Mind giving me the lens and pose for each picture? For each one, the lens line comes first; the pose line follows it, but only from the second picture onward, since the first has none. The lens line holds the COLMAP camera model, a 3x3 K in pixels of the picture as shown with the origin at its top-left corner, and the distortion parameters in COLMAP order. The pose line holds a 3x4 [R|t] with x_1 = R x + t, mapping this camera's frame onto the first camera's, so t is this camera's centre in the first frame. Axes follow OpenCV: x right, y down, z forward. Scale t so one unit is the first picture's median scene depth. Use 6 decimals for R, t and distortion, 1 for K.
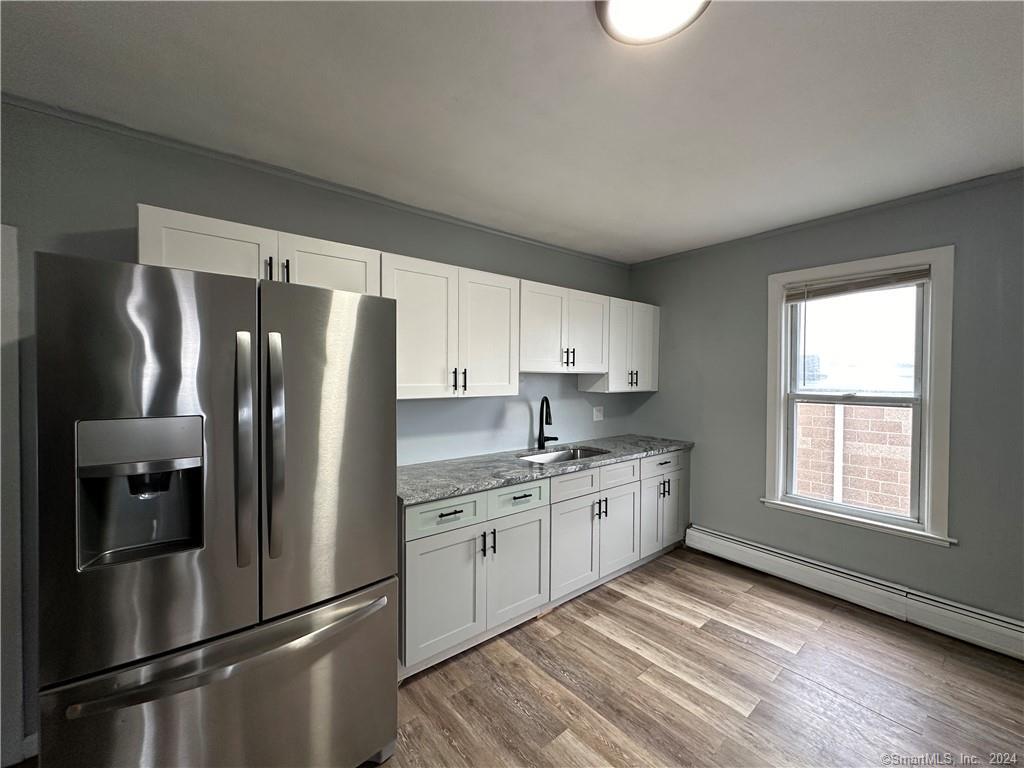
lens RADIAL K [[407.8, 0, 518.2], [0, 407.8, 380.1], [0, 0, 1]] dist [-0.001929, -0.000143]
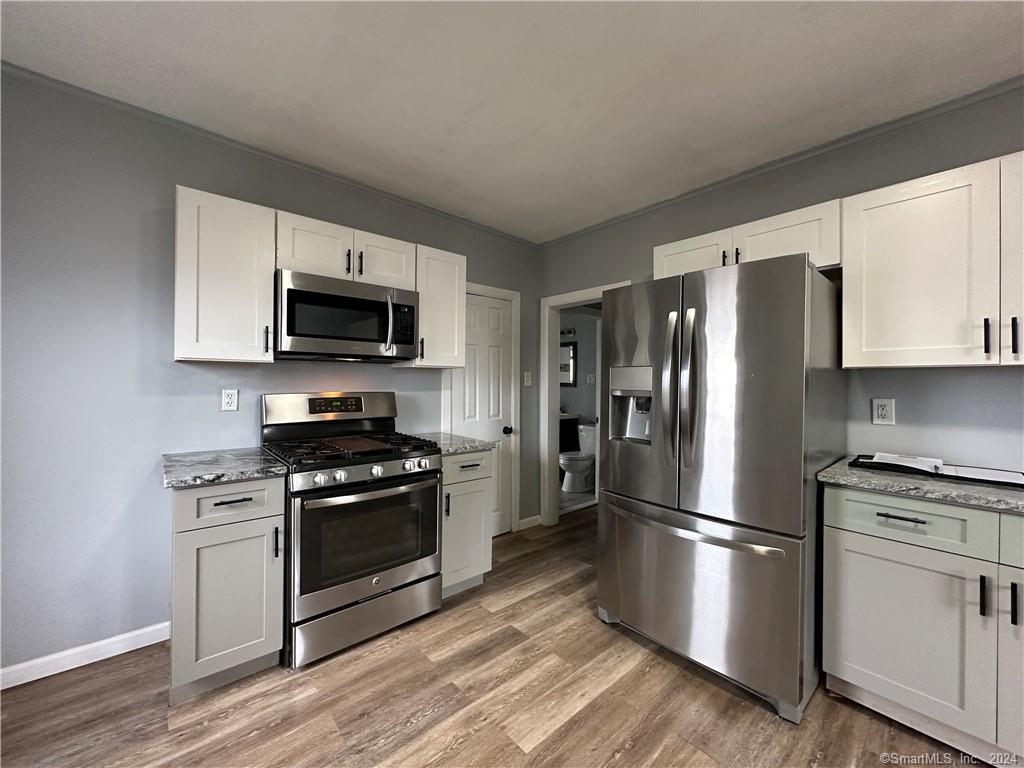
lens RADIAL K [[407.8, 0, 513.9], [0, 407.8, 383.2], [0, 0, 1]] dist [-0.001929, -0.000143]
pose [[0.049051, -0.001429, -0.998795, 0.531014], [-0.019516, 0.999807, -0.002389, 0.104835], [0.998606, 0.019609, 0.049013, 0.275676]]
